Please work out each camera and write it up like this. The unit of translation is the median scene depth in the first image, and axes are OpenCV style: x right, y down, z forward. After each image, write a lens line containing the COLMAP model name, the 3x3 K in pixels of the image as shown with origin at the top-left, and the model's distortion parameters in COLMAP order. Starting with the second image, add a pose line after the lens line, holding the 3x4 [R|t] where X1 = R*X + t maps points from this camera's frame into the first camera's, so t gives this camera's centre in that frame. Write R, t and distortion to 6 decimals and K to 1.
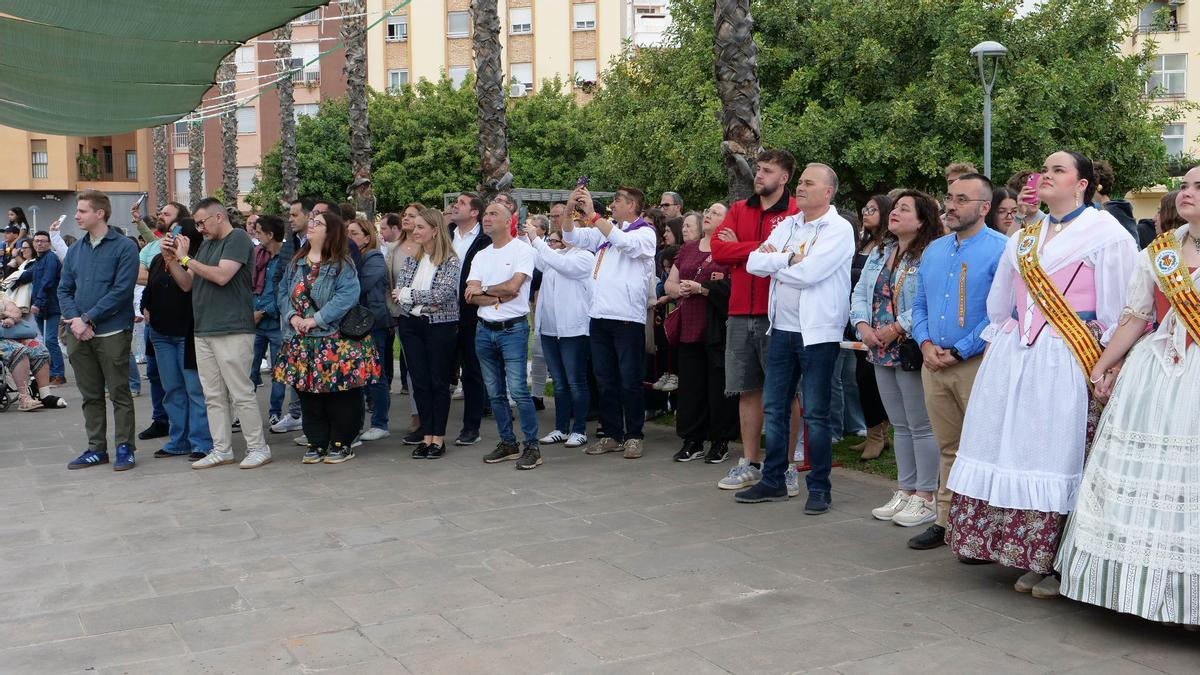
lens RADIAL K [[1182.2, 0, 590.8], [0, 1182.2, 334.7], [0, 0, 1]] dist [-0.022377, 0.005813]
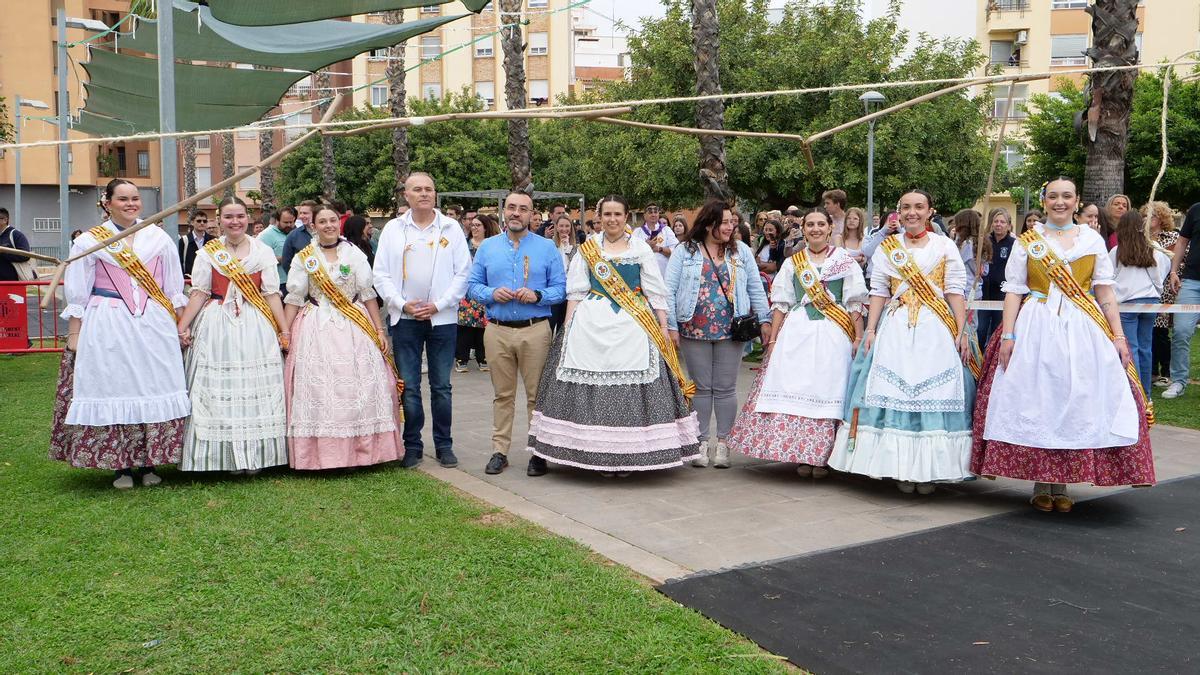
lens RADIAL K [[1046.2, 0, 591.6], [0, 1046.2, 339.0], [0, 0, 1]] dist [-0.027054, 0.006011]
pose [[0.997727, 0.001339, 0.067375, -0.065550], [-0.002881, 0.999736, 0.022793, 0.013631], [-0.067327, -0.022935, 0.997467, -0.185626]]
